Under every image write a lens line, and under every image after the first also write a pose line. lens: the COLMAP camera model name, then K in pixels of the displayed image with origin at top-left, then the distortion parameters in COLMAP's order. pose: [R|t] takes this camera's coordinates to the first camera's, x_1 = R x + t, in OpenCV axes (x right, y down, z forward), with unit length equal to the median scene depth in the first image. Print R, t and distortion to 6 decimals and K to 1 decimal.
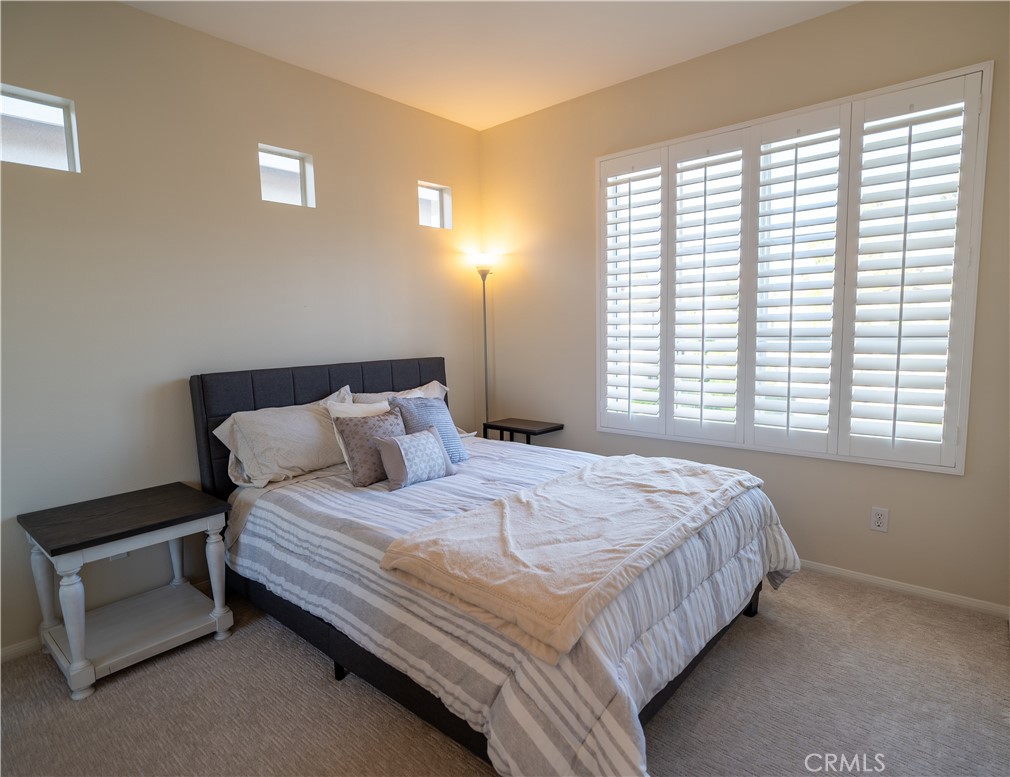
lens RADIAL K [[557.9, 0, 505.0], [0, 557.9, 388.5], [0, 0, 1]] dist [0.001666, 0.000069]
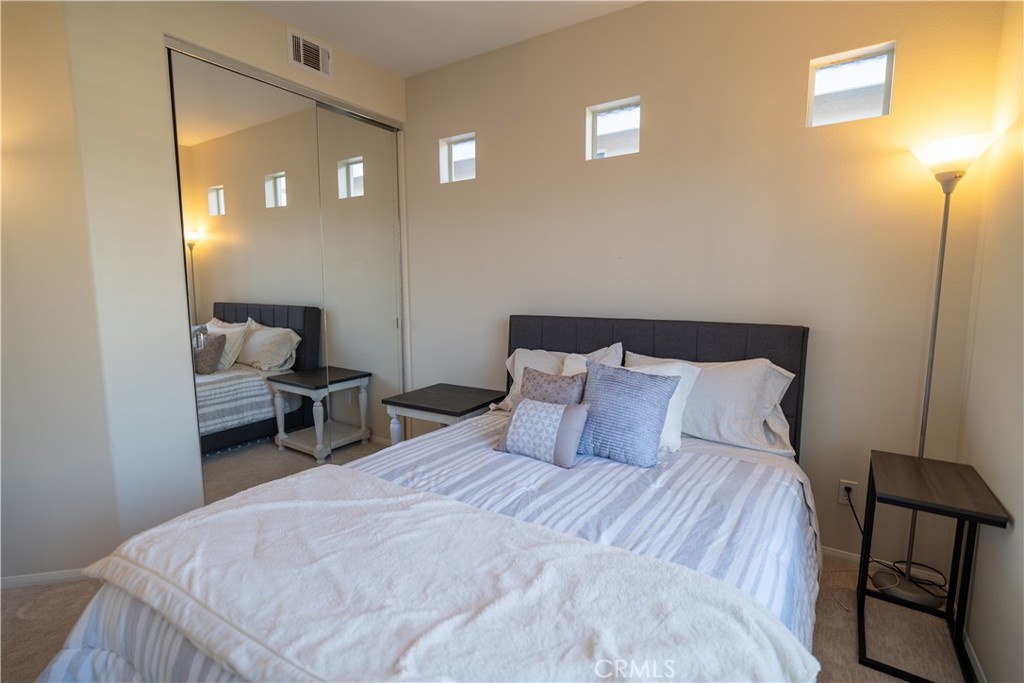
lens RADIAL K [[480.4, 0, 512.0], [0, 480.4, 341.5], [0, 0, 1]] dist [-0.017289, 0.000030]
pose [[0.144586, 0.135931, -0.980111, 0.554781], [-0.107024, 0.986857, 0.121078, -0.099596], [0.983687, 0.087389, 0.157233, 0.824884]]
